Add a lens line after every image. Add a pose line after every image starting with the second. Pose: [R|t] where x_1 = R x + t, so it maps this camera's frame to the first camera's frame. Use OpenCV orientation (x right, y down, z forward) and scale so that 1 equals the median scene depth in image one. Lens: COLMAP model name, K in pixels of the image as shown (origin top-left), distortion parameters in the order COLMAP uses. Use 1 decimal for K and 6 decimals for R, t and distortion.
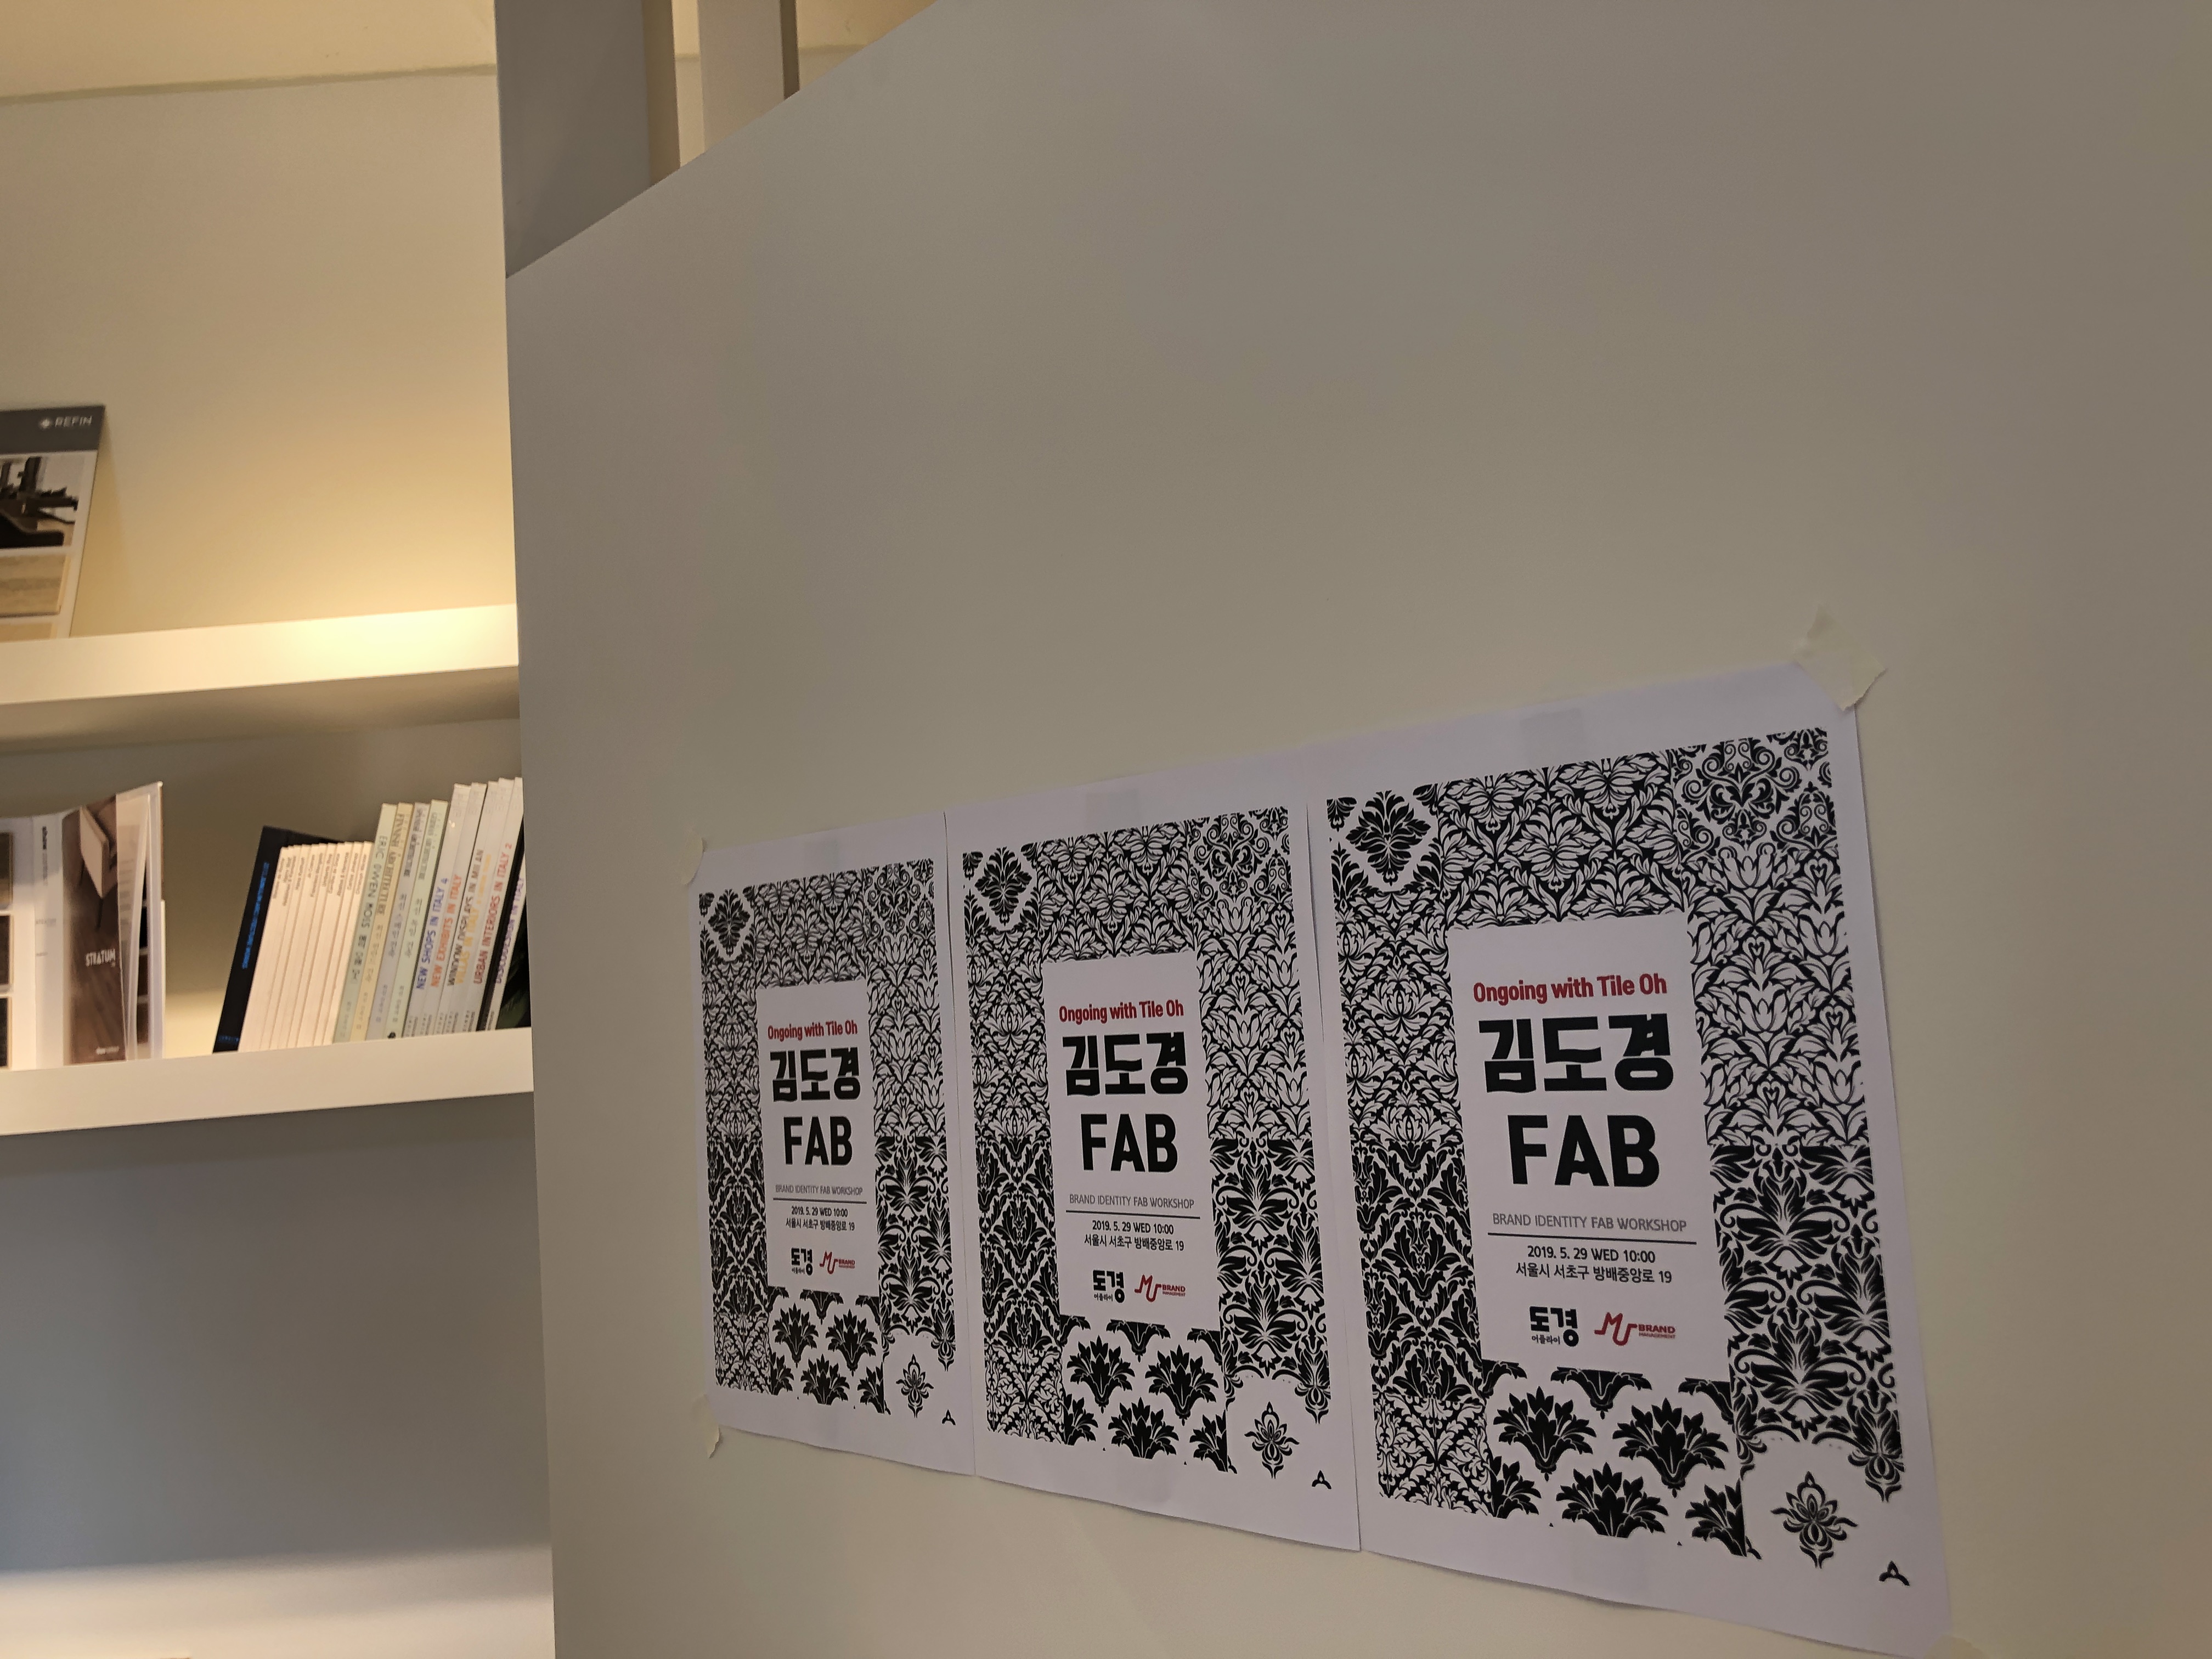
lens RADIAL K [[1805.3, 0, 1109.0], [0, 1805.3, 804.9], [0, 0, 1]] dist [0.046998, -0.008026]
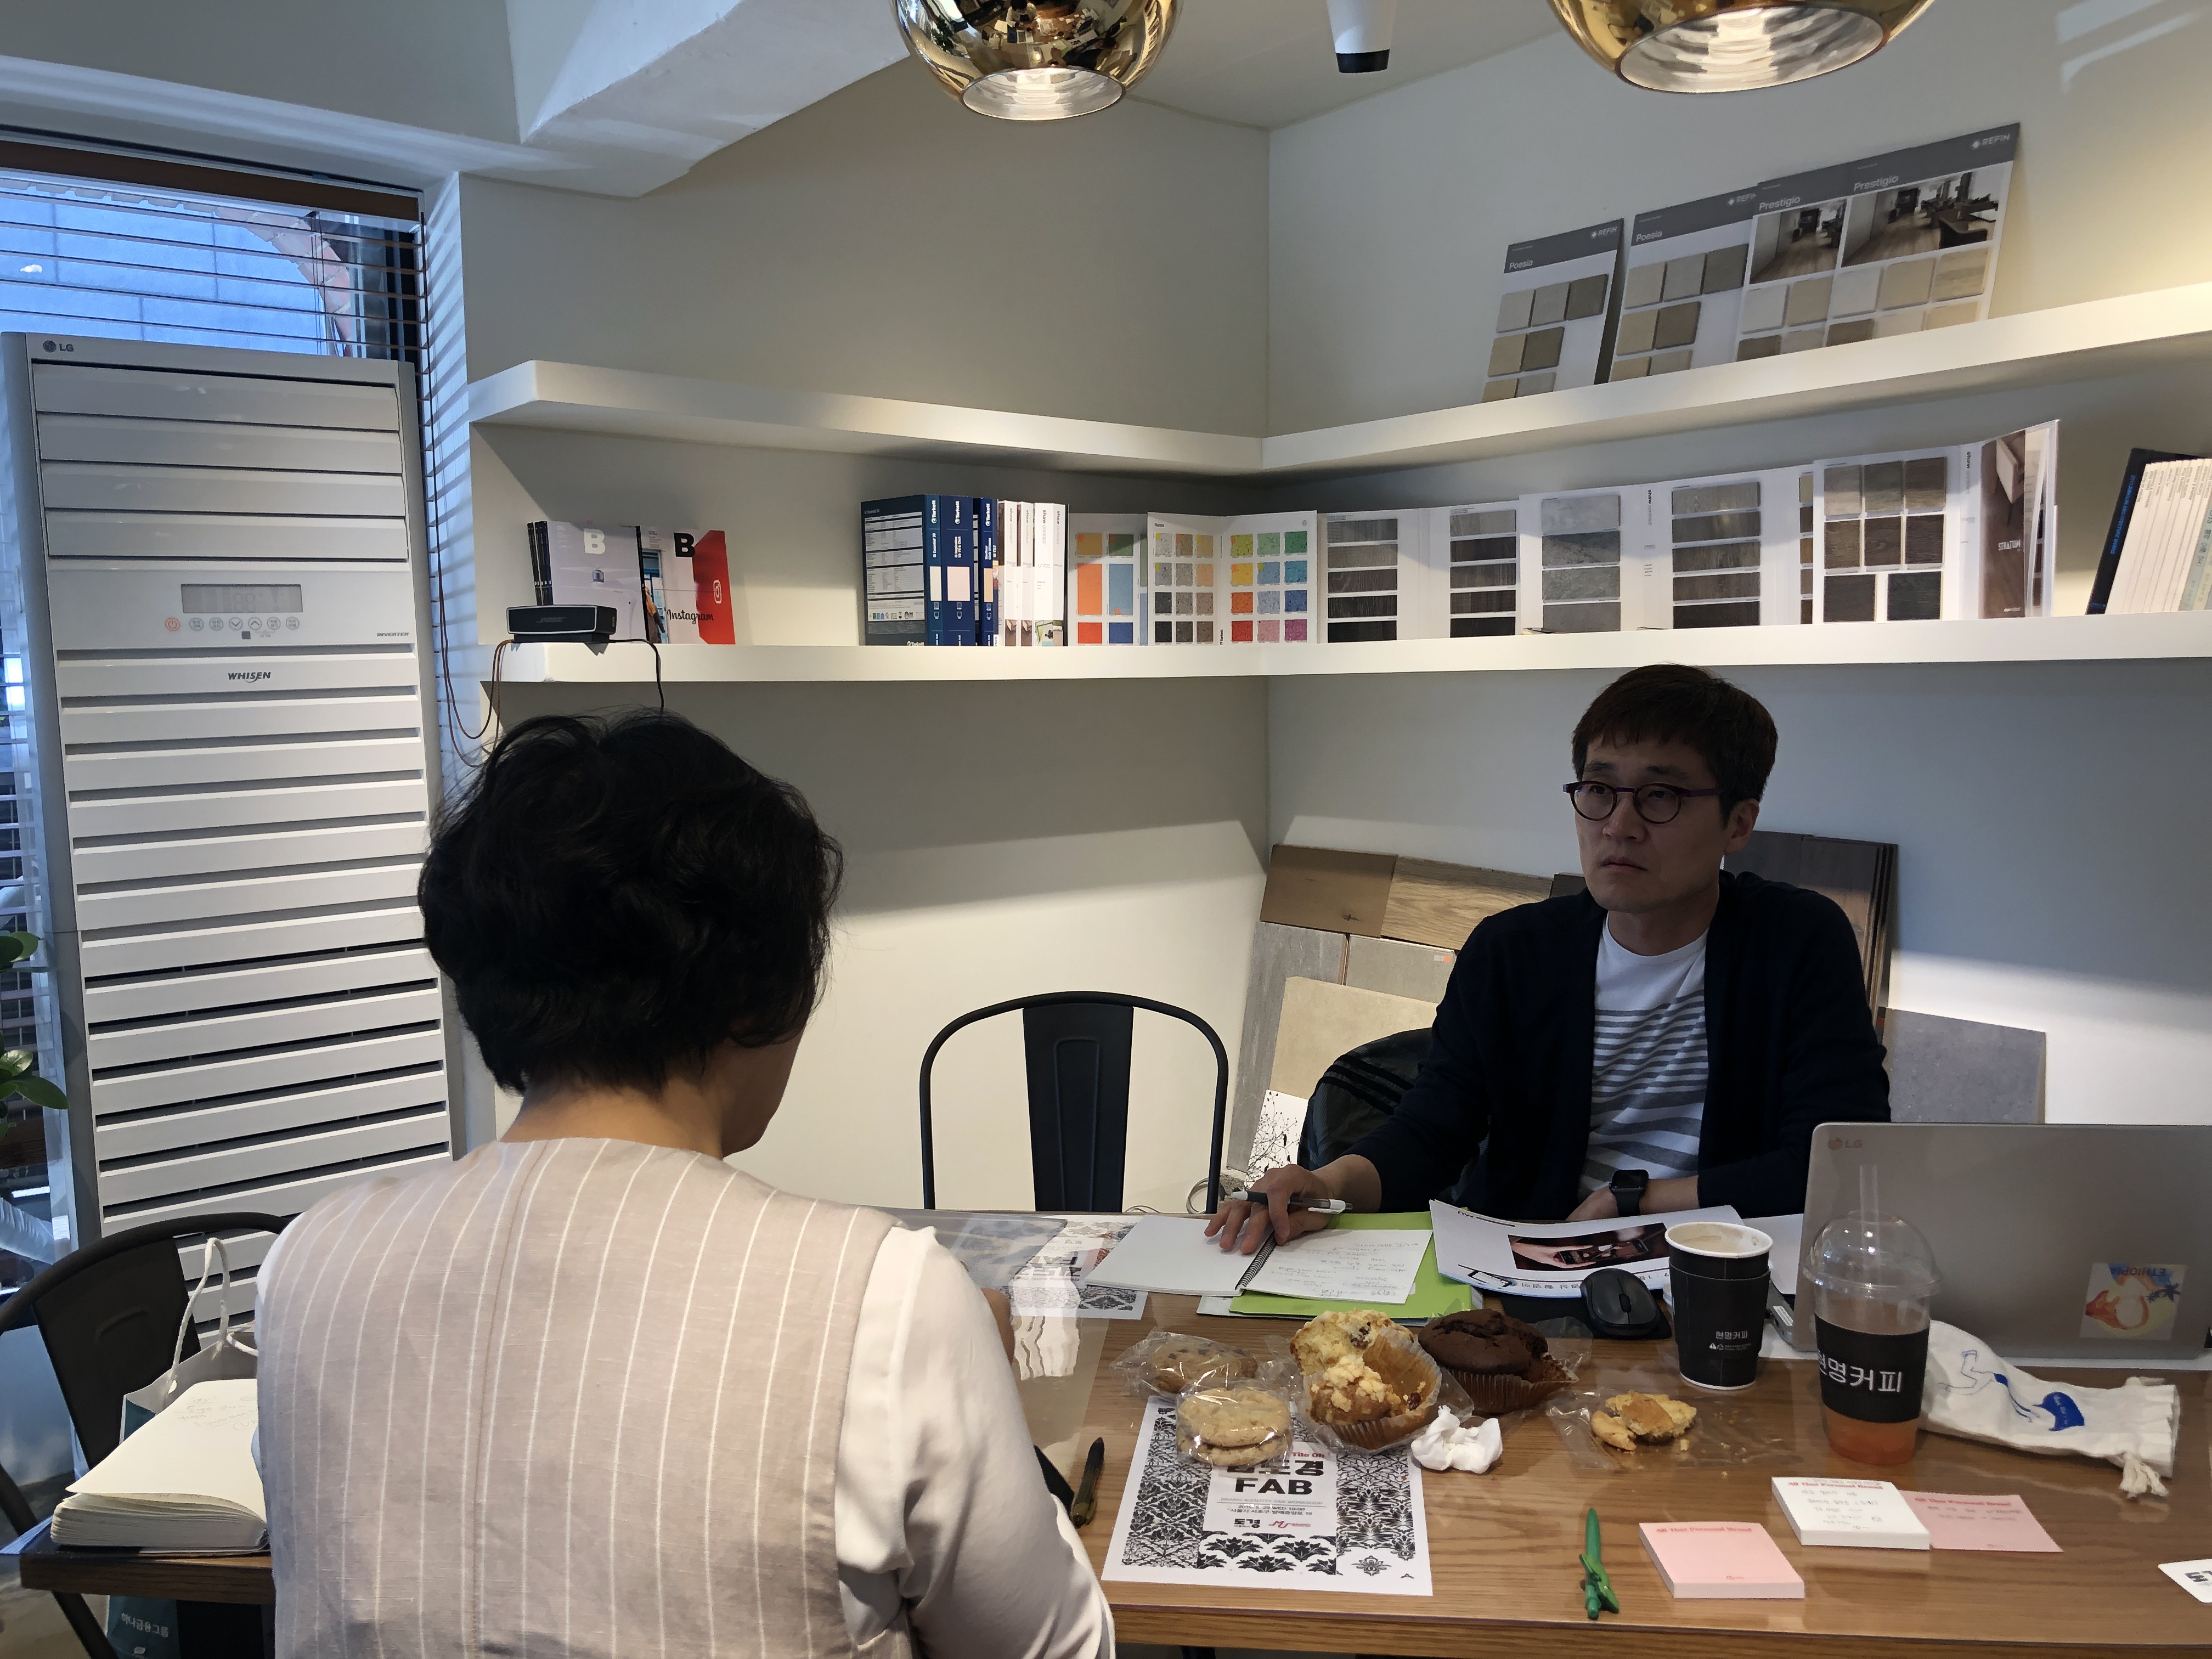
lens RADIAL K [[1858.0, 0, 1033.5], [0, 1858.0, 847.0], [0, 0, 1]] dist [-0.007321, 0.006951]
pose [[0.597694, 0.130512, -0.791030, 0.415518], [0.068023, 0.974848, 0.212237, -0.112119], [0.798834, -0.180660, 0.573783, -1.170949]]
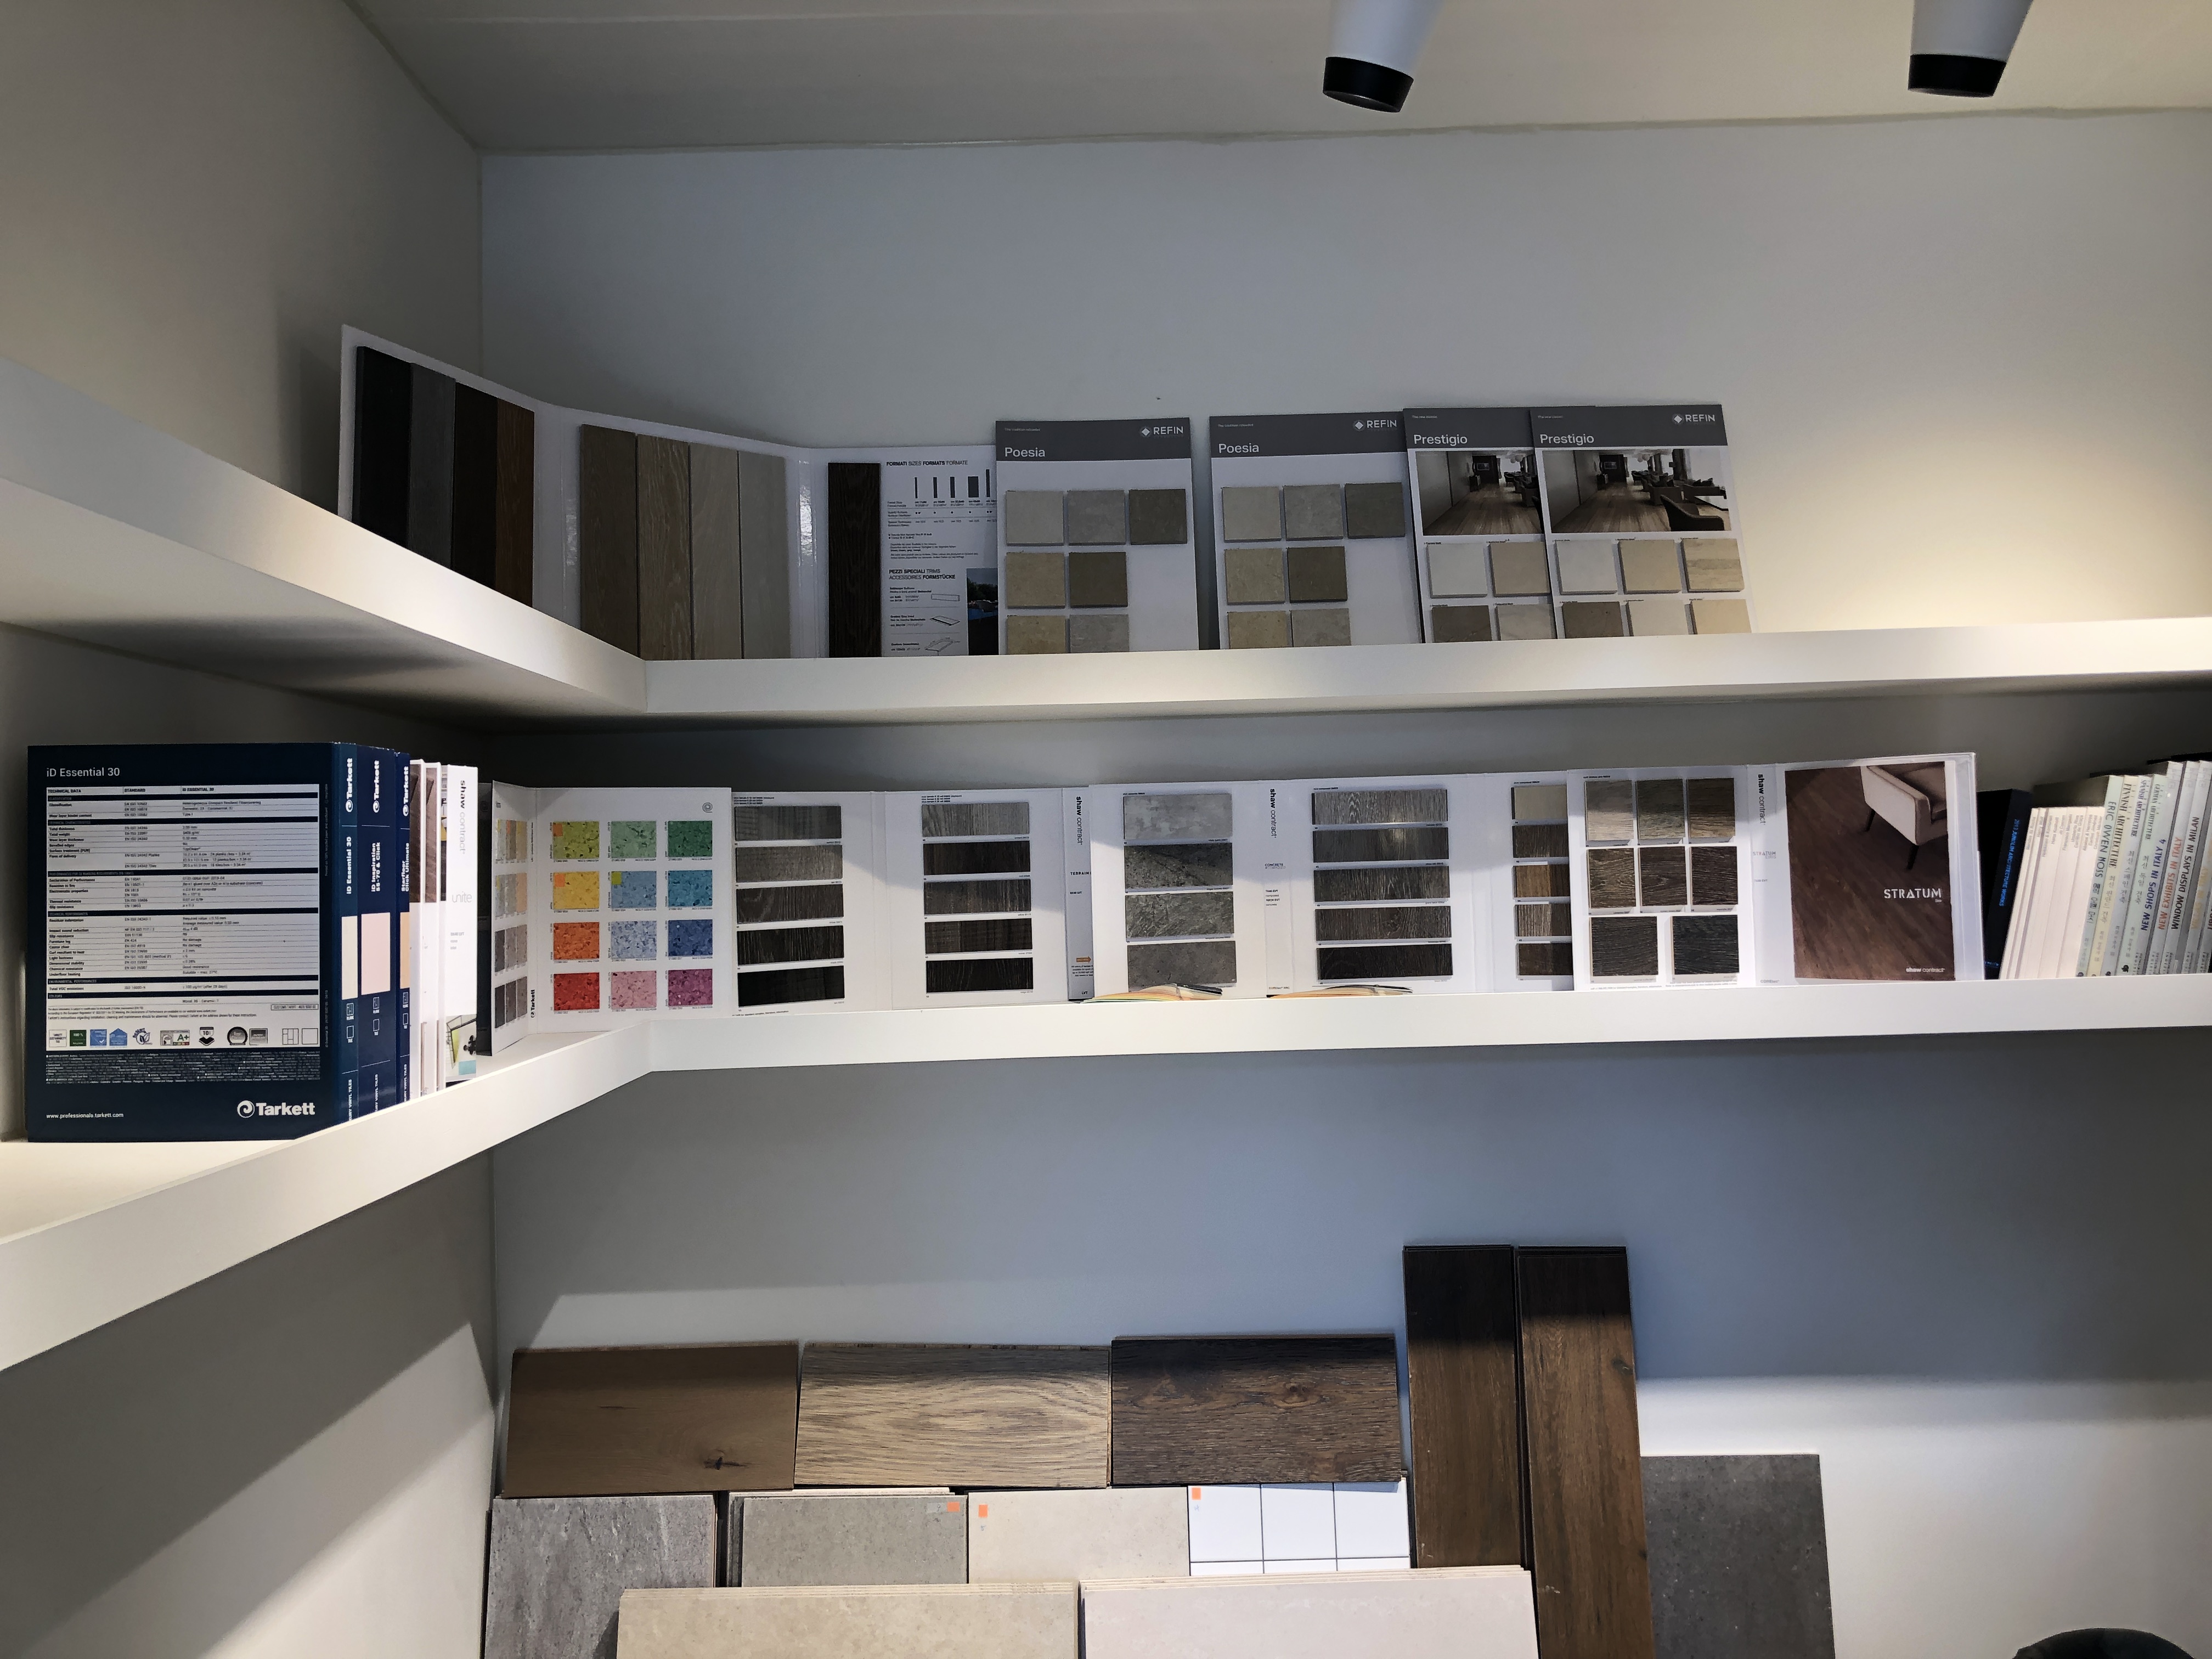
lens RADIAL K [[1805.3, 0, 892.8], [0, 1805.3, 772.9], [0, 0, 1]] dist [0.065736, -0.118627]
pose [[0.998904, 0.042803, 0.018913, -2.967311], [-0.044145, 0.996022, 0.077400, -0.142218], [-0.015525, -0.078150, 0.996821, -0.433962]]
